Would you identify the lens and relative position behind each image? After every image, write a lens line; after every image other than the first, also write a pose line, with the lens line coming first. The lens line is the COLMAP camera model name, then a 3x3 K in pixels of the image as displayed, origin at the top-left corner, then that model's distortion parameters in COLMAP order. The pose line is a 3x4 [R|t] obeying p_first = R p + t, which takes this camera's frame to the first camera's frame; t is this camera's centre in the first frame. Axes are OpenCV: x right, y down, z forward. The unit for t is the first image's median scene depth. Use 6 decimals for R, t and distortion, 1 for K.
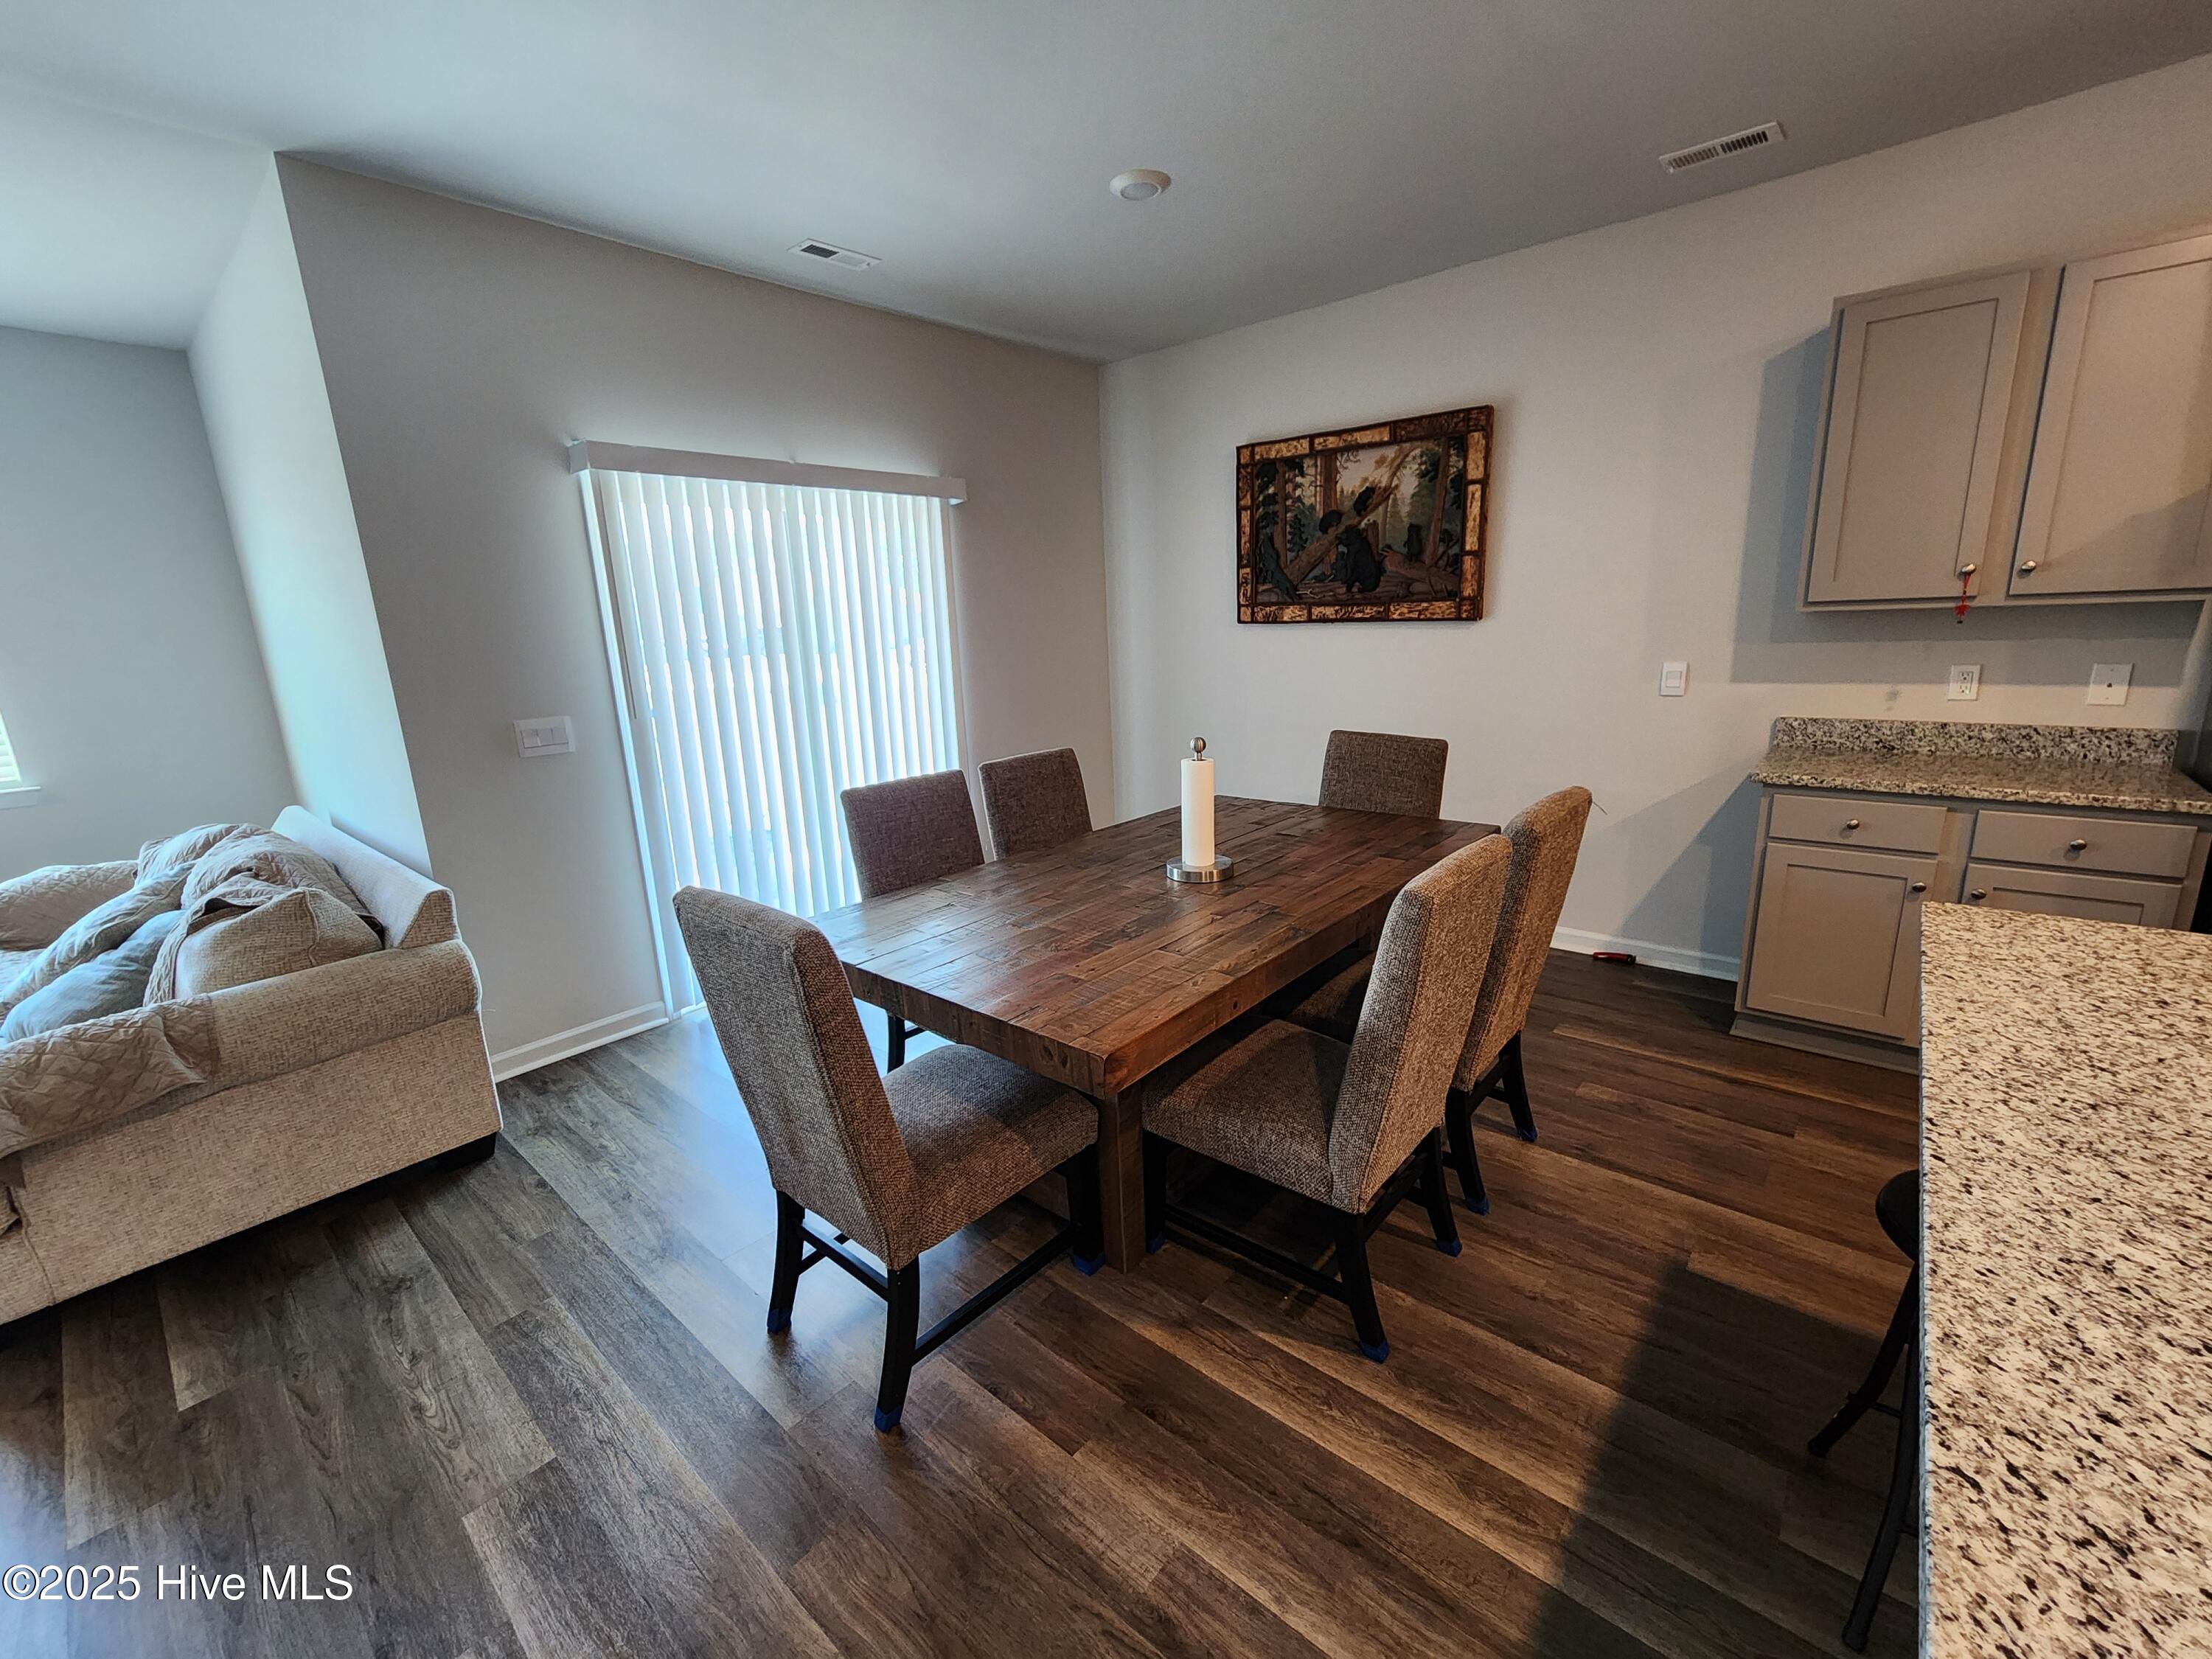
lens RADIAL K [[913.7, 0, 1097.4], [0, 913.7, 829.9], [0, 0, 1]] dist [-0.004589, 0.000107]
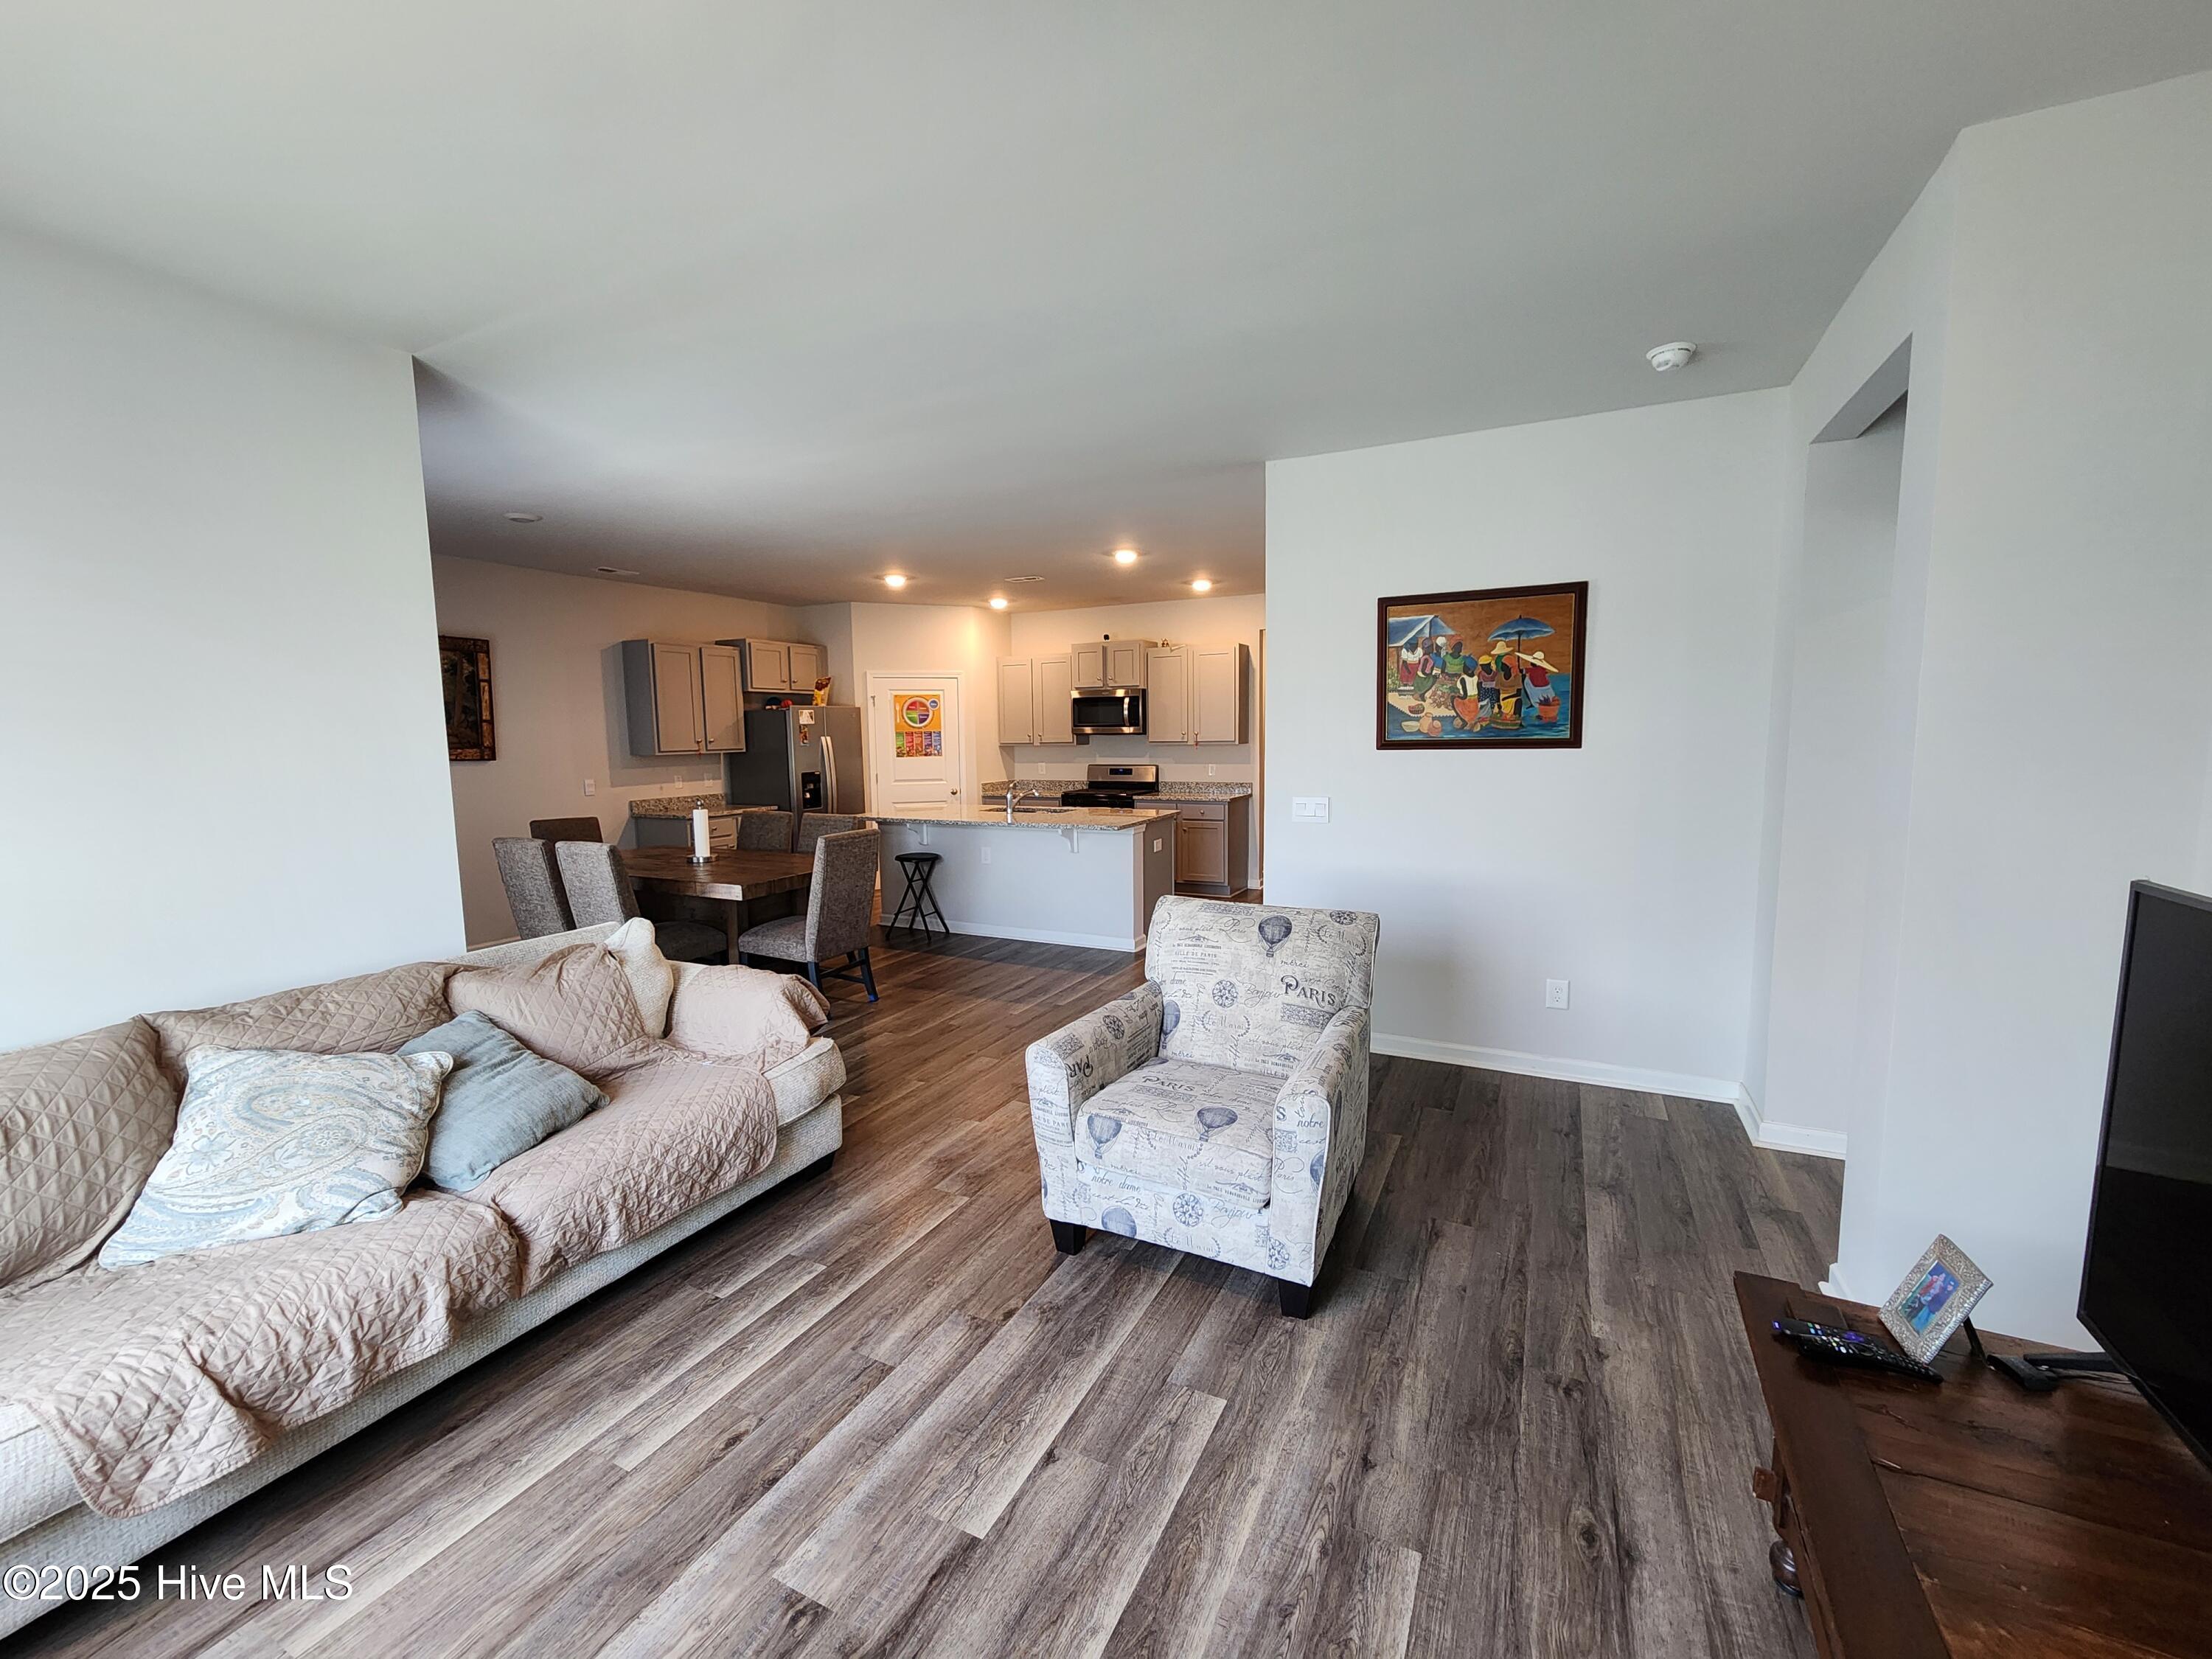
lens RADIAL K [[915.2, 0, 1088.4], [0, 915.2, 829.7], [0, 0, 1]] dist [-0.001546, 0.000963]
pose [[-0.243743, -0.058254, 0.968089, -1.502813], [0.244184, 0.962352, 0.119389, -0.041115], [-0.938597, 0.265492, -0.220342, 0.382783]]
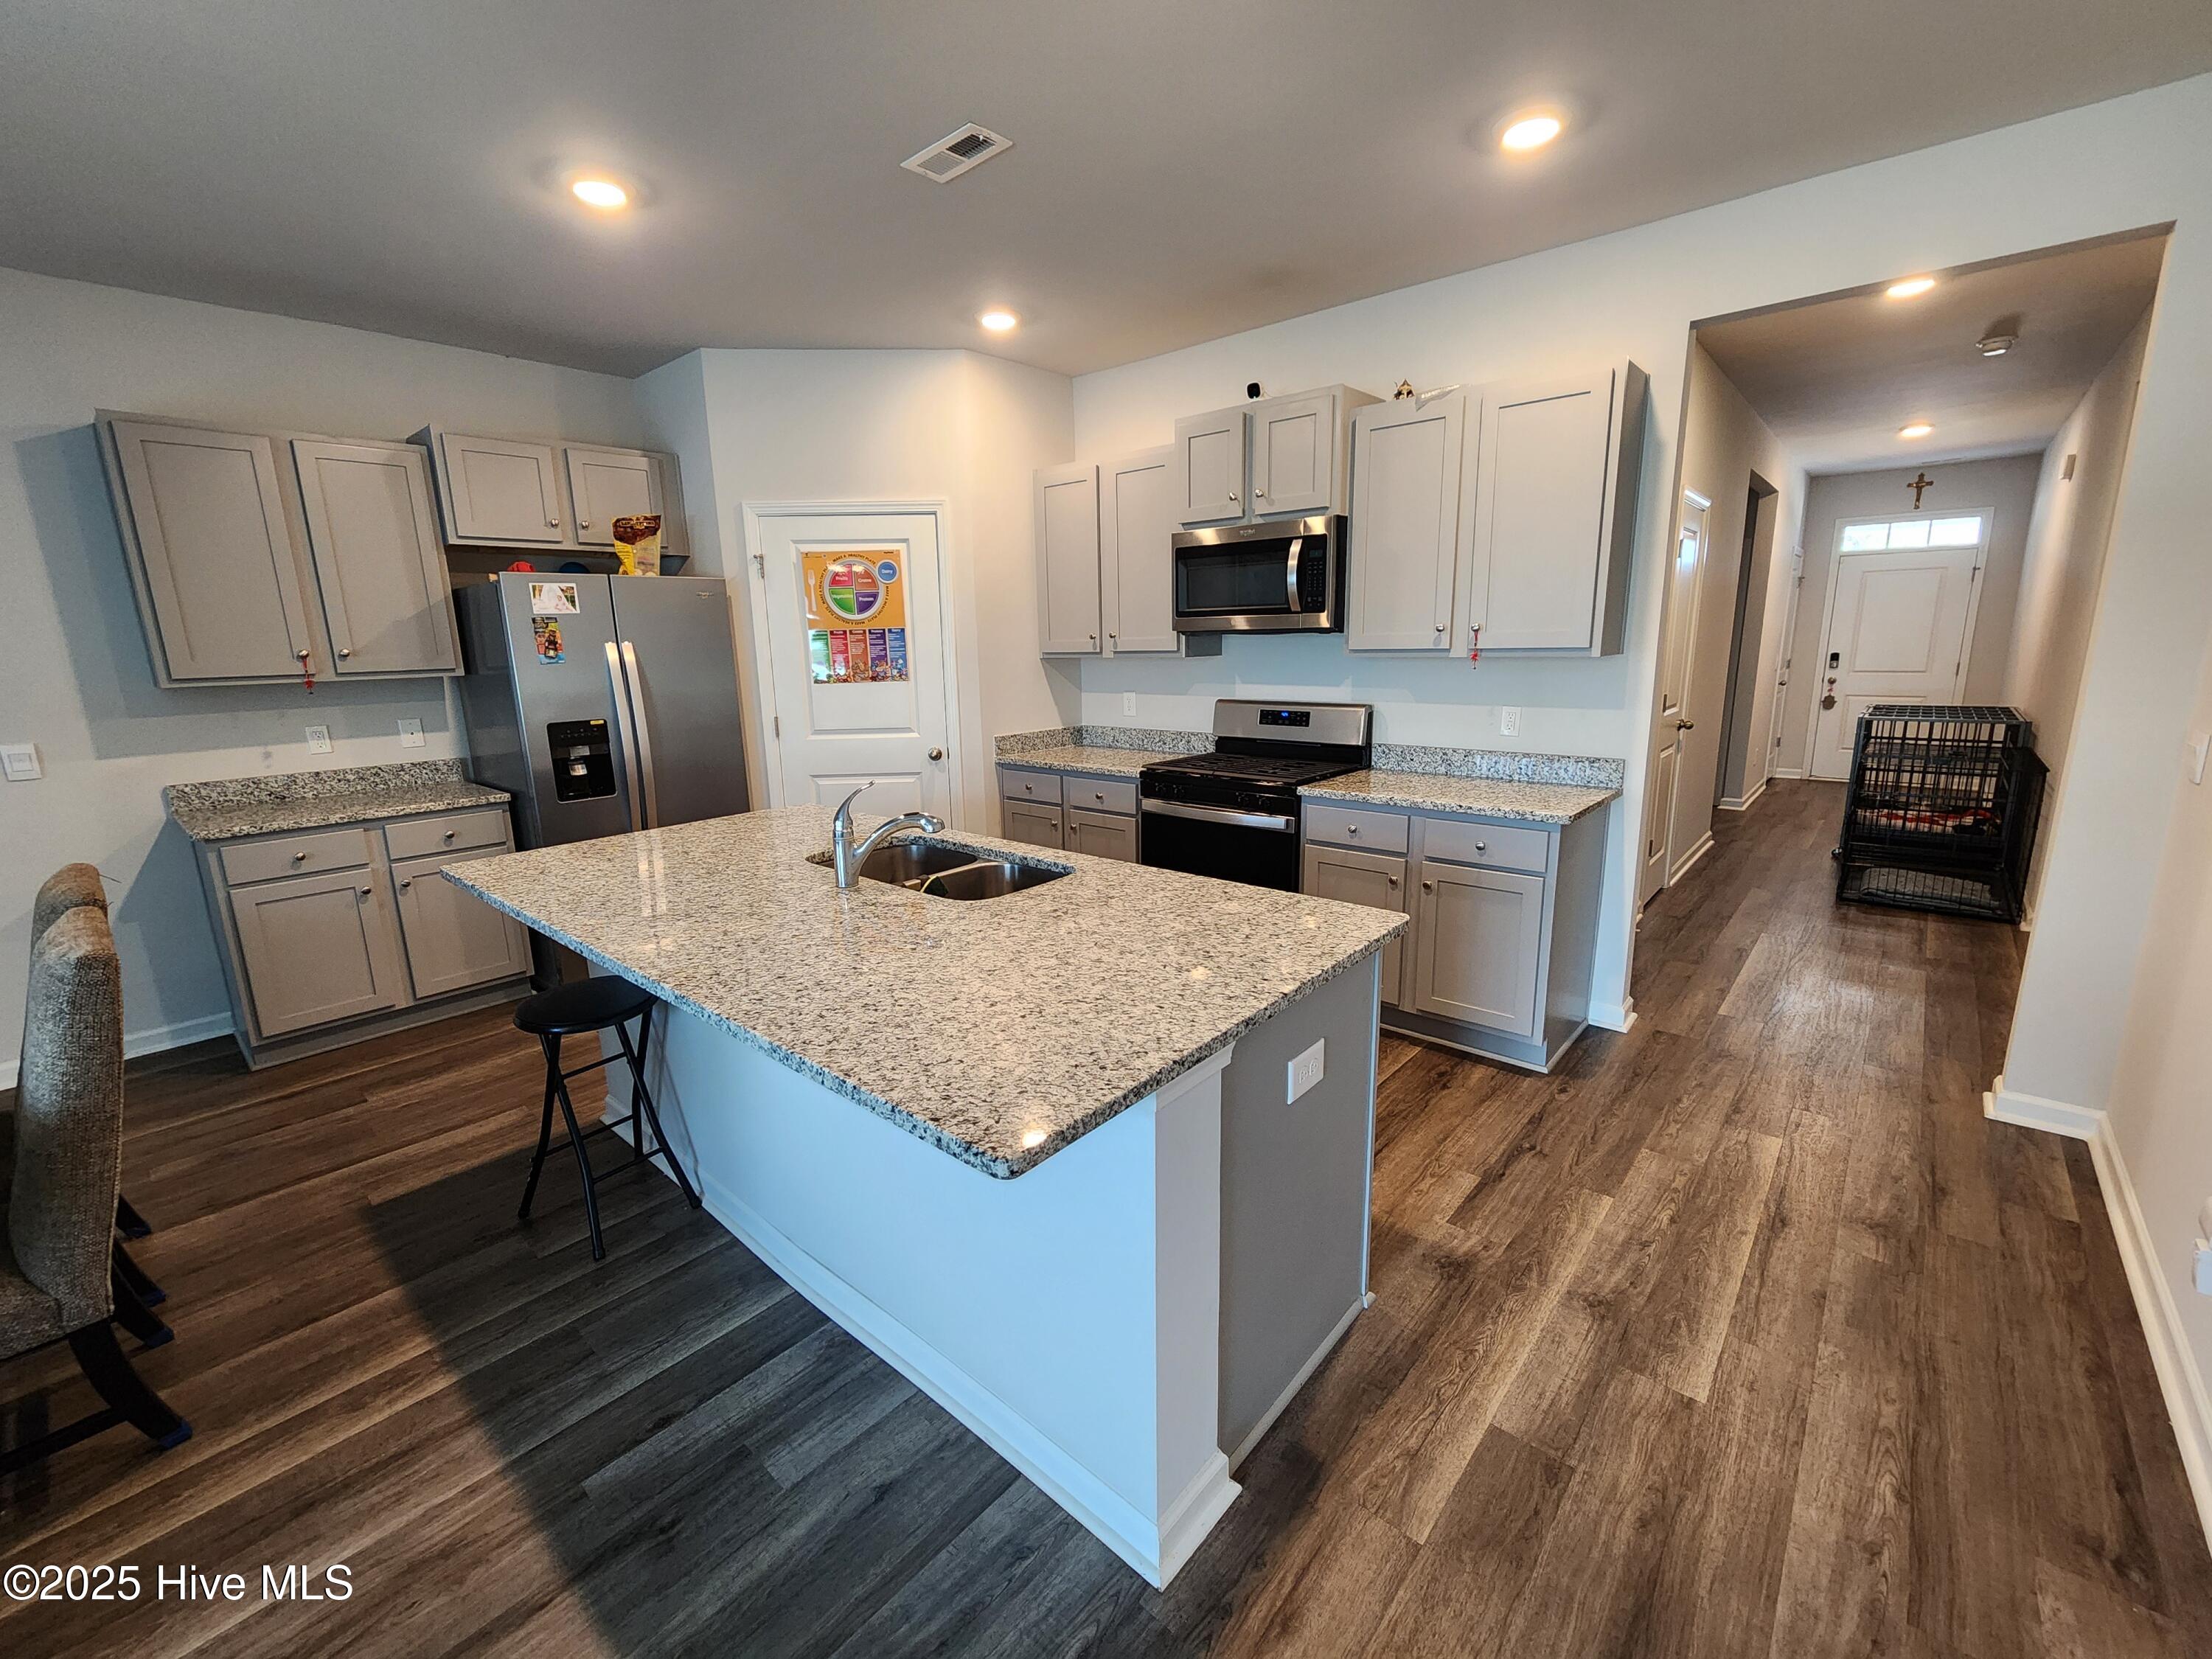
lens RADIAL K [[915.2, 0, 1088.4], [0, 915.2, 829.7], [0, 0, 1]] dist [-0.001546, 0.000963]
pose [[0.010577, -0.165592, 0.986138, -0.257736], [0.248438, 0.955705, 0.157817, 0.019950], [-0.968590, 0.243325, 0.051248, -0.070686]]
